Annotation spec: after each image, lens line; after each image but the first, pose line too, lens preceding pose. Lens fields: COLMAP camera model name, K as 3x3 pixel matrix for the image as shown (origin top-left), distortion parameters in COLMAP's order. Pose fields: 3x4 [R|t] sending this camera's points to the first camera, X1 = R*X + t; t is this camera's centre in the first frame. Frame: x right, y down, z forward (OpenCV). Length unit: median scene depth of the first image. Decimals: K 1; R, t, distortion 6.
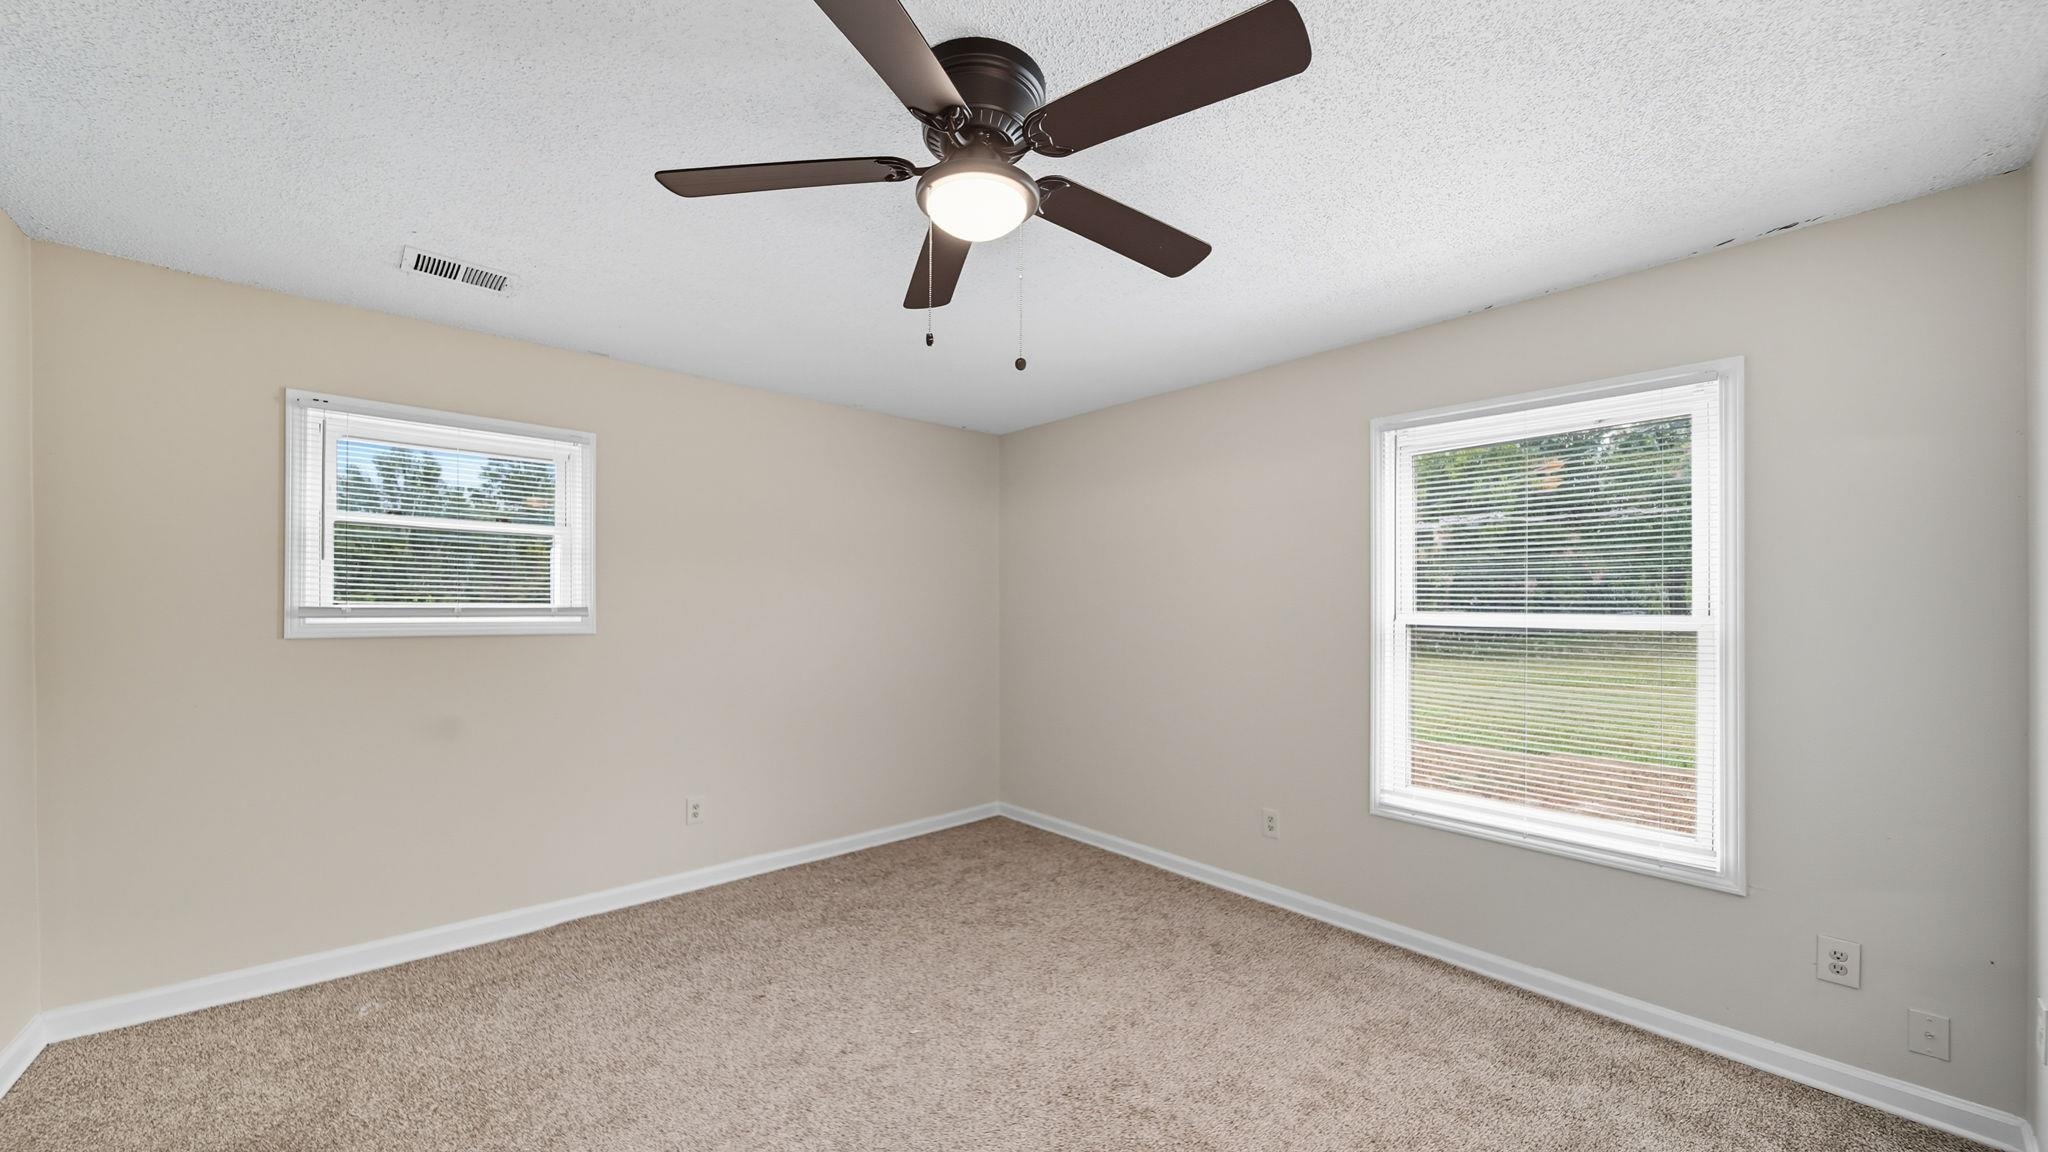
lens RADIAL K [[759.6, 0, 1020.4], [0, 759.6, 597.0], [0, 0, 1]] dist [0.005478, -0.000077]
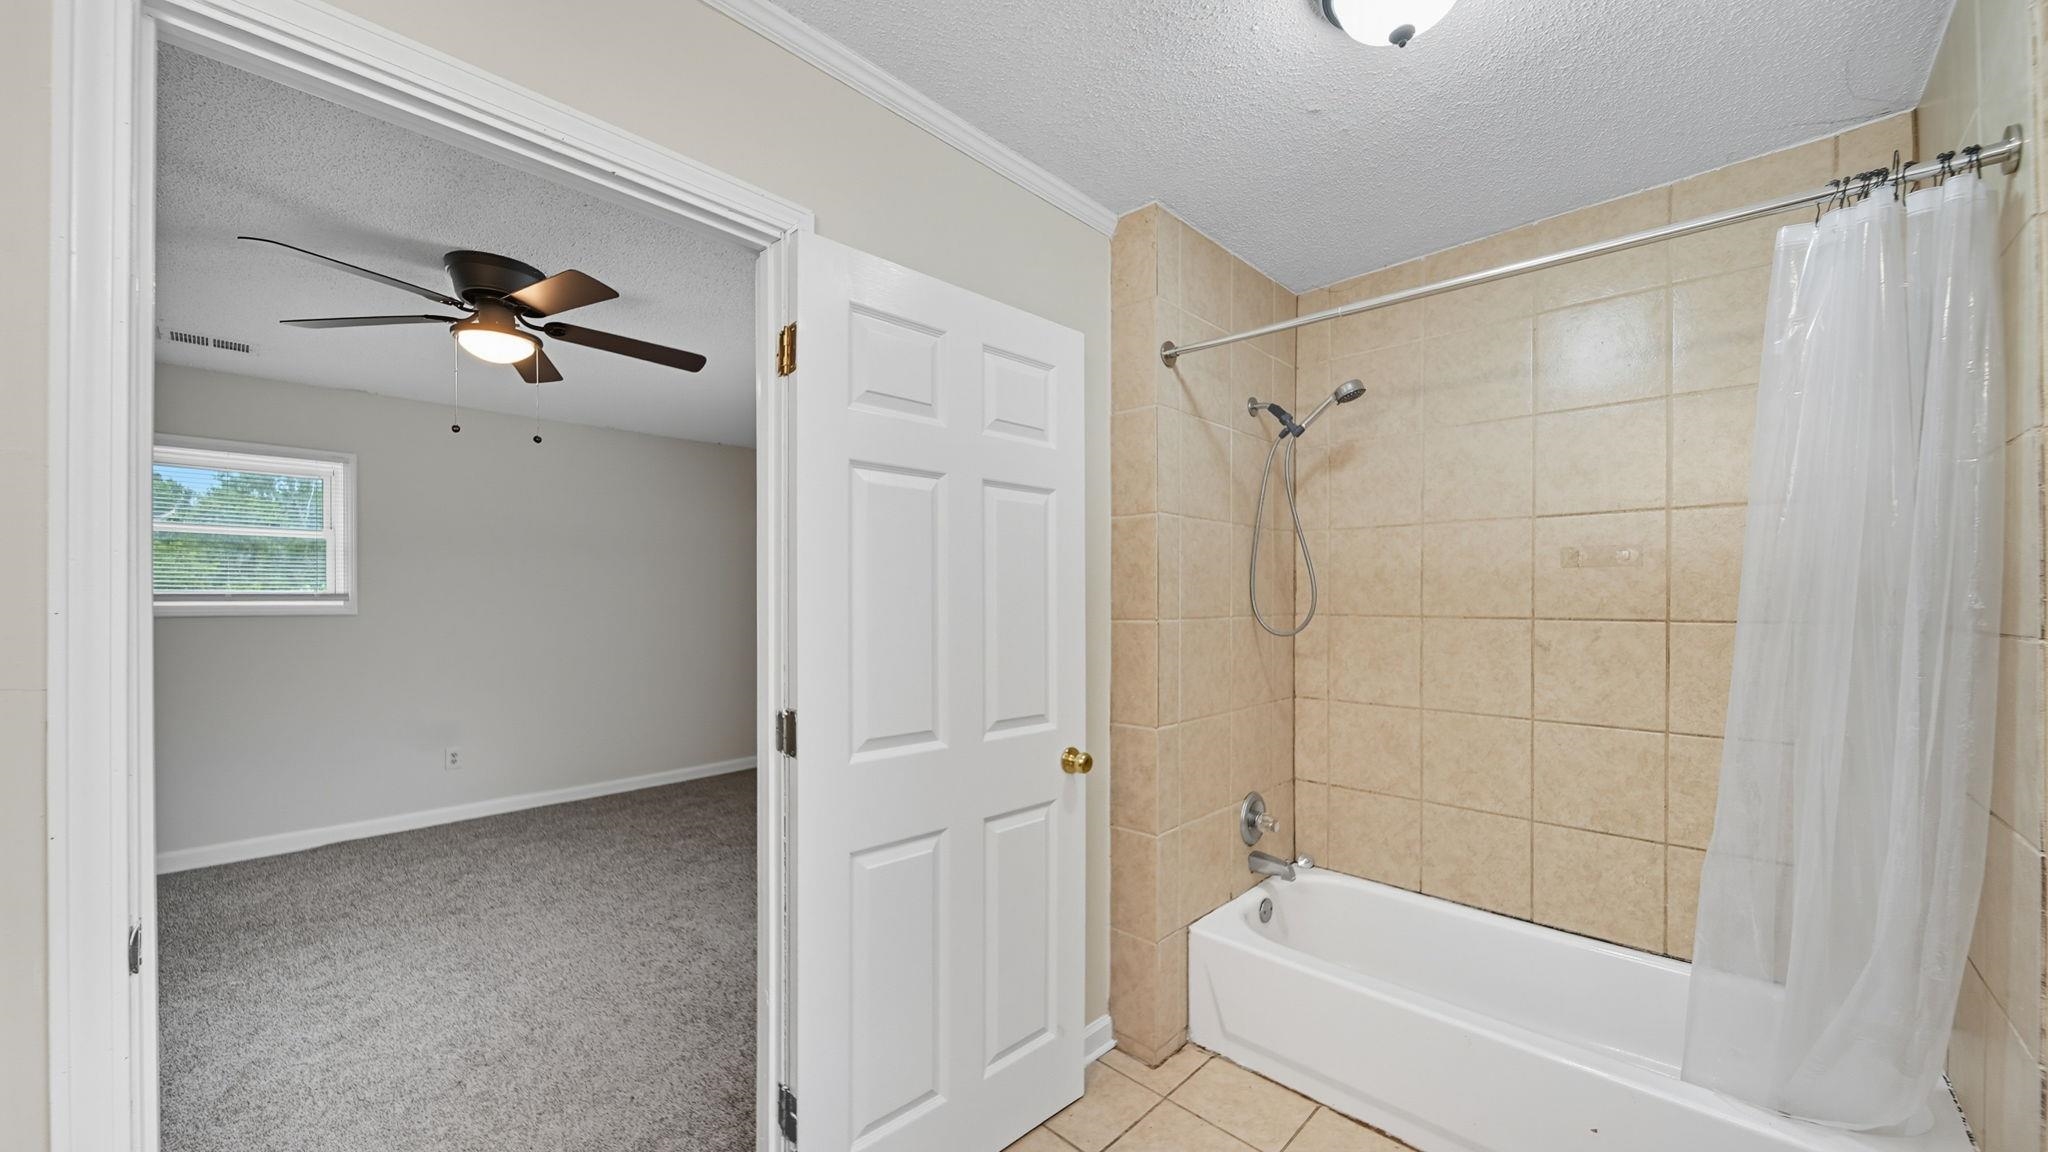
lens RADIAL K [[751.4, 0, 1004.9], [0, 751.4, 589.1], [0, 0, 1]] dist [-0.000140, -0.000239]
pose [[0.997362, -0.000193, 0.072589, 0.423017], [-0.000292, 0.999978, 0.006674, -0.002325], [-0.072589, -0.006677, 0.997340, -0.314253]]
